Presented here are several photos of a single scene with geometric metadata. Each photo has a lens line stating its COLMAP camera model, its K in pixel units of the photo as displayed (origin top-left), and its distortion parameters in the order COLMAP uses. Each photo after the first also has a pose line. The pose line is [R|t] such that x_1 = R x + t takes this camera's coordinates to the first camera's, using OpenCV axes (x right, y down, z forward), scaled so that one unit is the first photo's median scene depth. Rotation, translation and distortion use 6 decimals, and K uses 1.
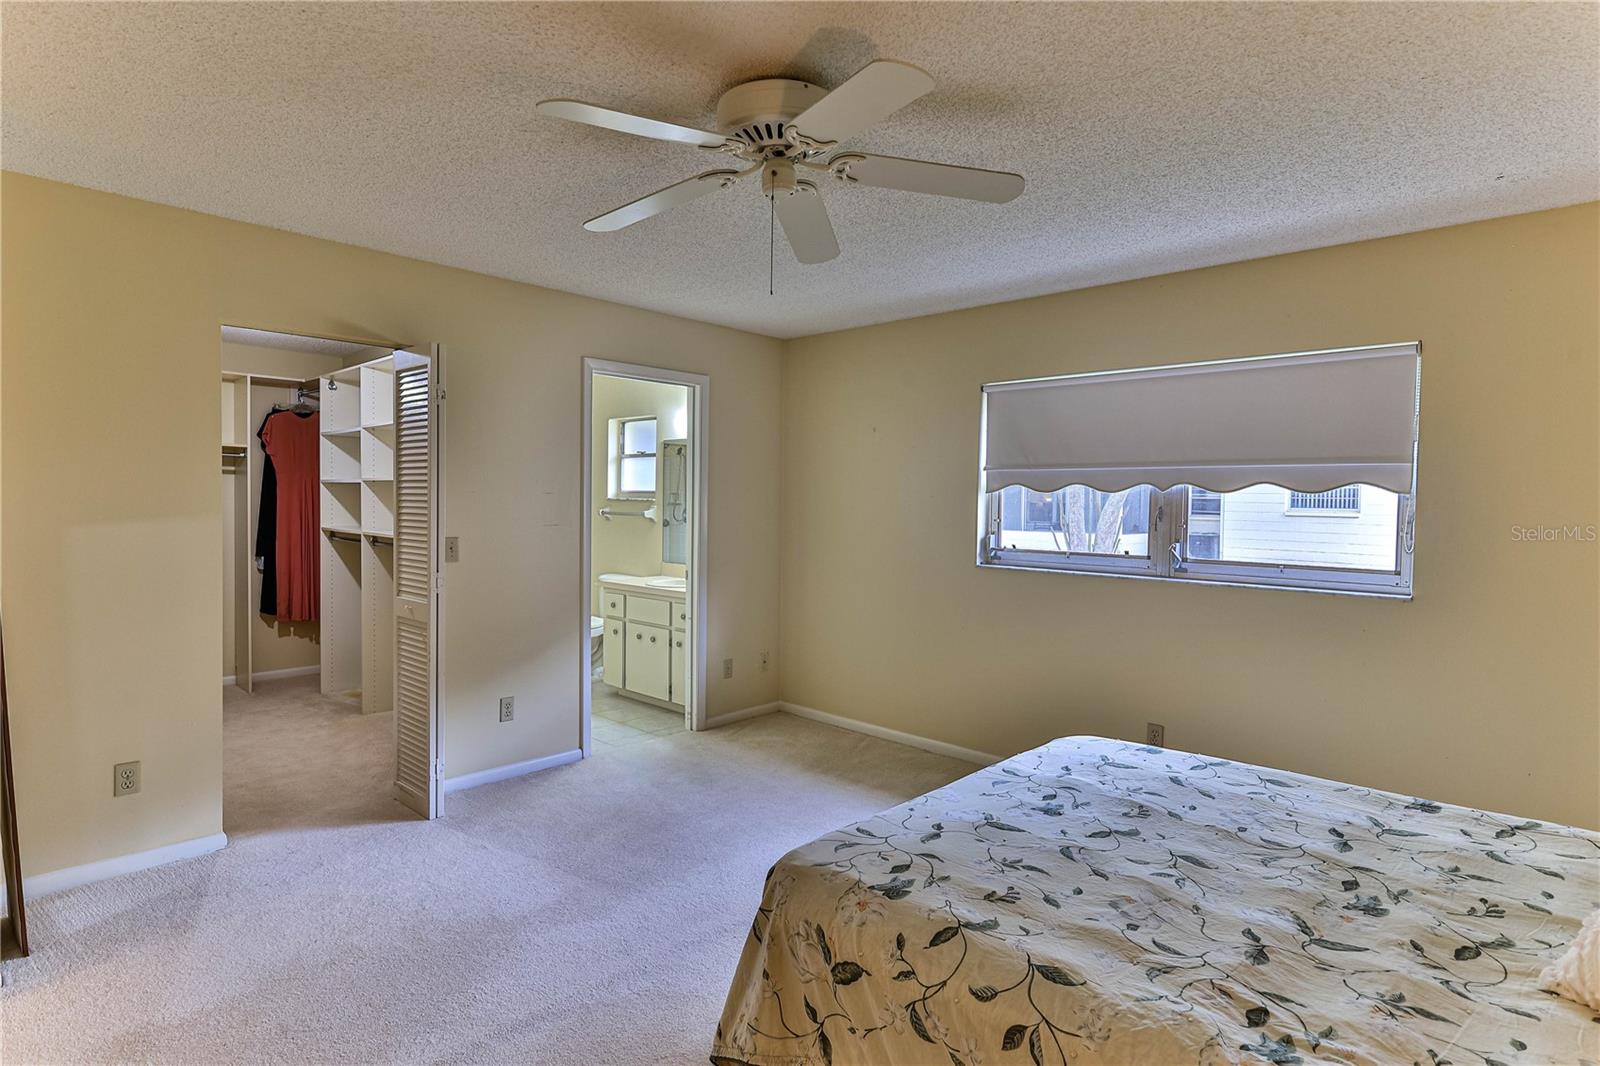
lens RADIAL K [[801.0, 0, 805.7], [0, 801.0, 535.6], [0, 0, 1]] dist [0.000777, -0.000598]
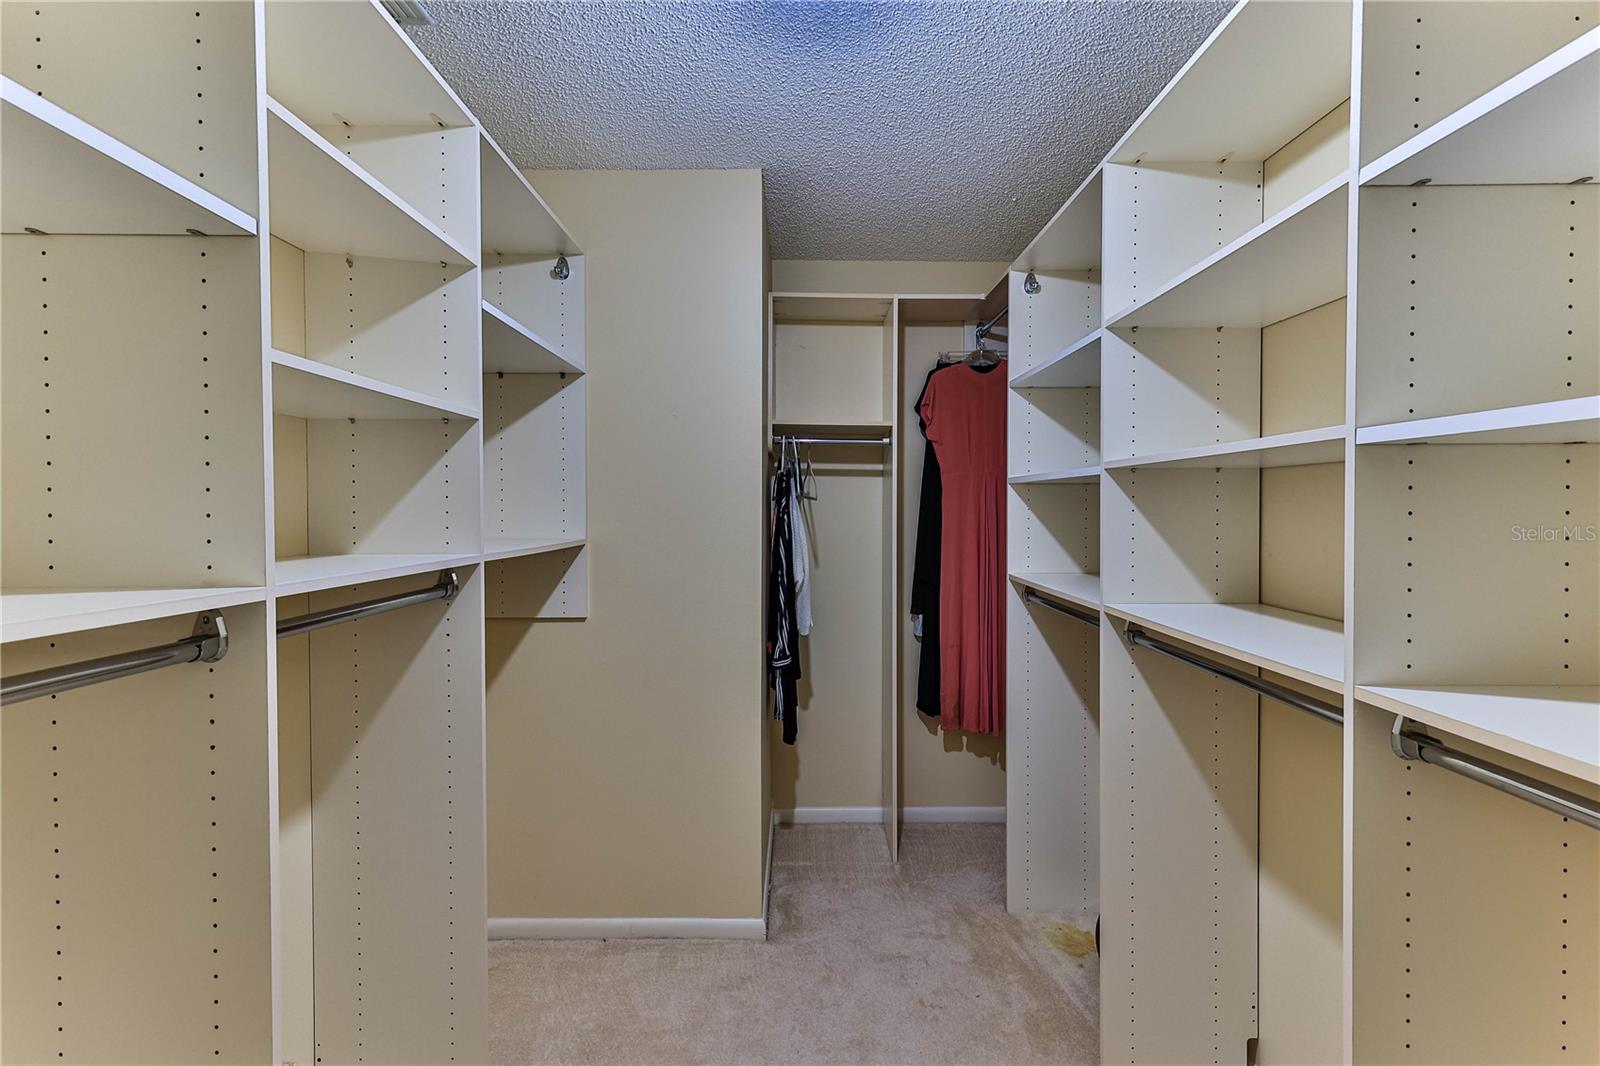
lens RADIAL K [[733.2, 0, 803.2], [0, 733.2, 527.2], [0, 0, 1]] dist [0.010619, -0.000161]
pose [[0.683365, 0.000634, -0.730076, -0.334365], [-0.006866, 0.999961, -0.005559, -0.033322], [0.730044, 0.008812, 0.683343, 0.552968]]
